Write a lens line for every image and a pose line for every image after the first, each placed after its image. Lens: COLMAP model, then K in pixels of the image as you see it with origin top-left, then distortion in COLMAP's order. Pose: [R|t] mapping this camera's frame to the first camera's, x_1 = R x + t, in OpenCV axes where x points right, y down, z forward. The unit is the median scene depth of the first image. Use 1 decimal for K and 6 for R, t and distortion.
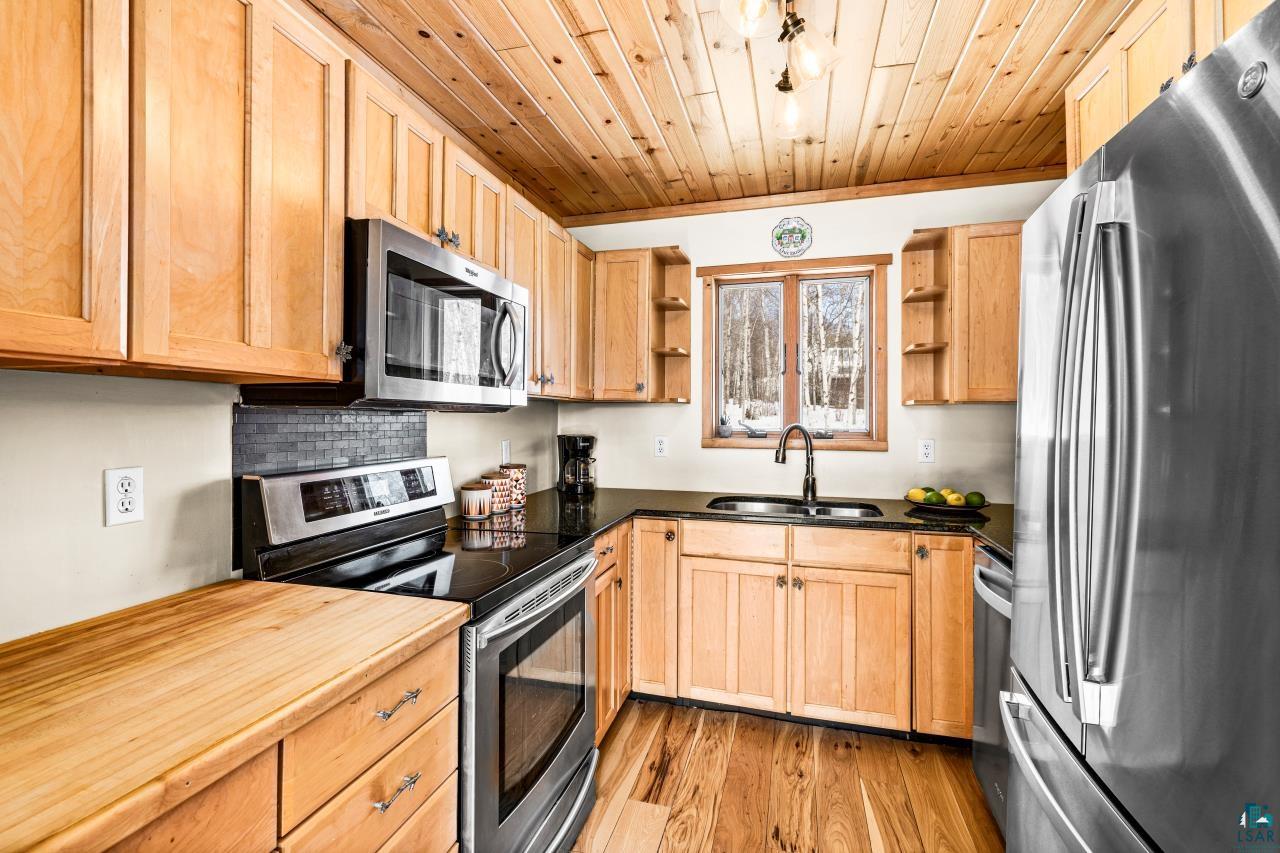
lens RADIAL K [[574.4, 0, 635.9], [0, 574.4, 420.9], [0, 0, 1]] dist [0.009671, -0.002229]
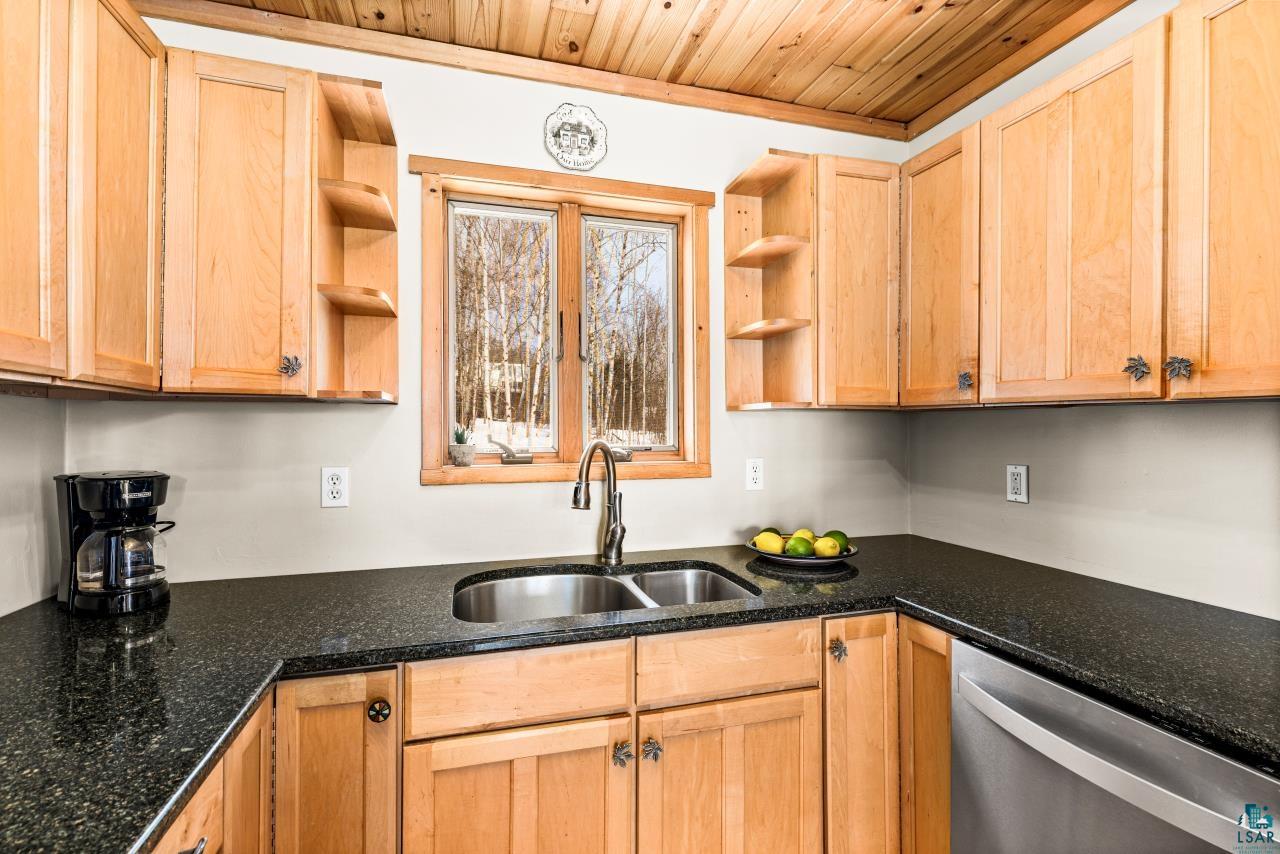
lens RADIAL K [[574.4, 0, 637.3], [0, 574.4, 424.9], [0, 0, 1]] dist [0.009671, -0.002229]
pose [[0.842837, -0.001455, 0.538167, -0.007040], [0.010214, 0.999859, -0.013293, -0.002056], [-0.538072, 0.016700, 0.842734, 0.464203]]
